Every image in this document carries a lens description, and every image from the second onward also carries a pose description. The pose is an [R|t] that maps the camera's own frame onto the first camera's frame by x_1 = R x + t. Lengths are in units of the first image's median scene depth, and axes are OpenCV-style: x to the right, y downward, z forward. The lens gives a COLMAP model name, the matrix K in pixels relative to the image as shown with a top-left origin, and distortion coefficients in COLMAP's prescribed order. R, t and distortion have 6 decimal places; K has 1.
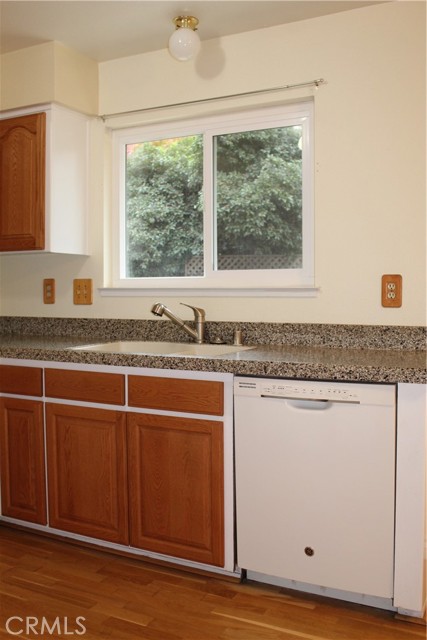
lens RADIAL K [[615.6, 0, 213.5], [0, 615.6, 320.0], [0, 0, 1]] dist [-0.147411, 0.172560]
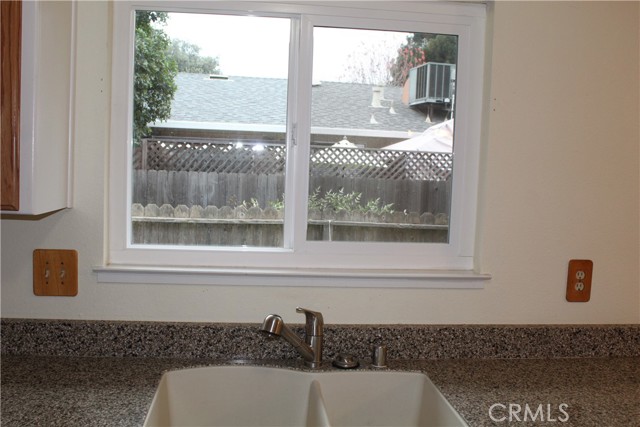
lens RADIAL K [[615.6, 0, 320.0], [0, 615.6, 213.5], [0, 0, 1]] dist [-0.147411, 0.172560]
pose [[0.840451, -0.008874, 0.541815, -0.371395], [-0.012021, 0.999315, 0.035013, -0.146496], [-0.541754, -0.035939, 0.839768, 0.512101]]
